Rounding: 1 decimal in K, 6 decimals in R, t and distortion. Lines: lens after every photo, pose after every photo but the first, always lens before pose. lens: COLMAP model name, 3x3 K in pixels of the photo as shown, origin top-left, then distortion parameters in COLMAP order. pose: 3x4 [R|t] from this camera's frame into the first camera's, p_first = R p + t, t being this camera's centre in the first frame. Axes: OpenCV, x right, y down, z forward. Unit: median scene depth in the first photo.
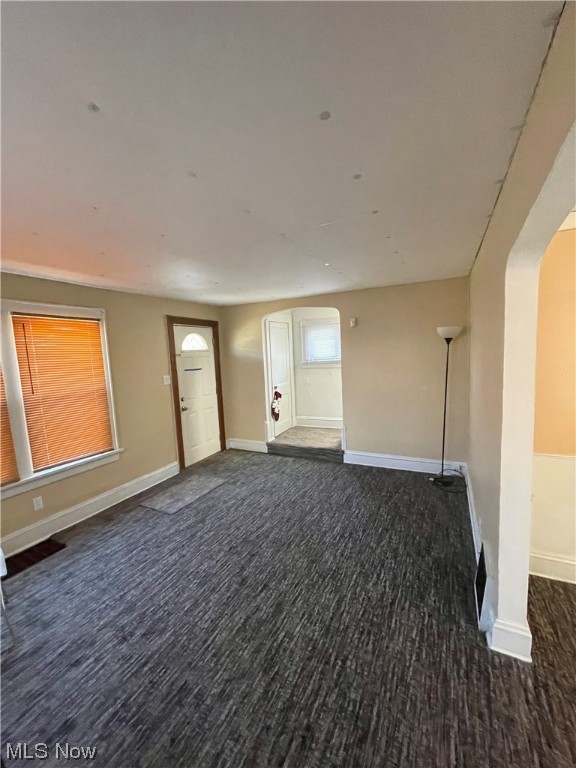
lens RADIAL K [[313.8, 0, 289.3], [0, 313.8, 383.4], [0, 0, 1]] dist [-0.001960, -0.000600]
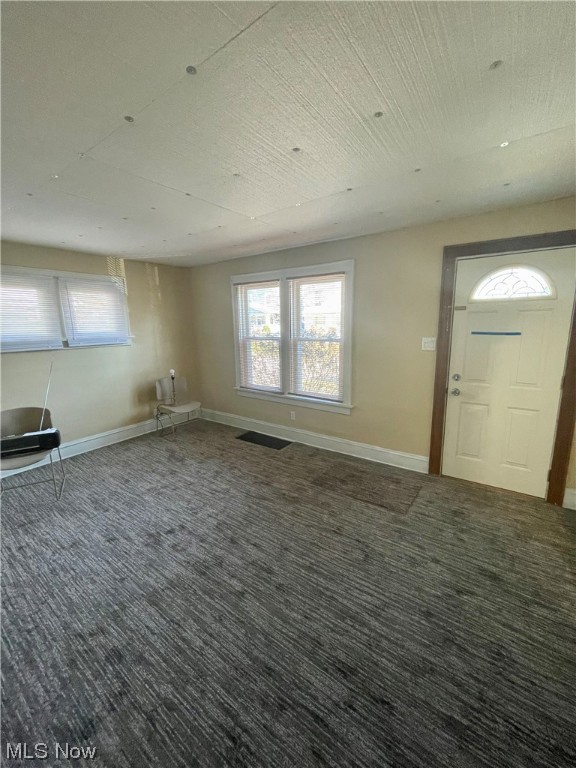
lens RADIAL K [[313.8, 0, 289.3], [0, 313.8, 383.4], [0, 0, 1]] dist [-0.001960, -0.000600]
pose [[-0.159143, 0.235421, -0.958776, 0.365989], [-0.077705, 0.965153, 0.249885, -0.078101], [0.984193, 0.114270, -0.135304, 0.795170]]
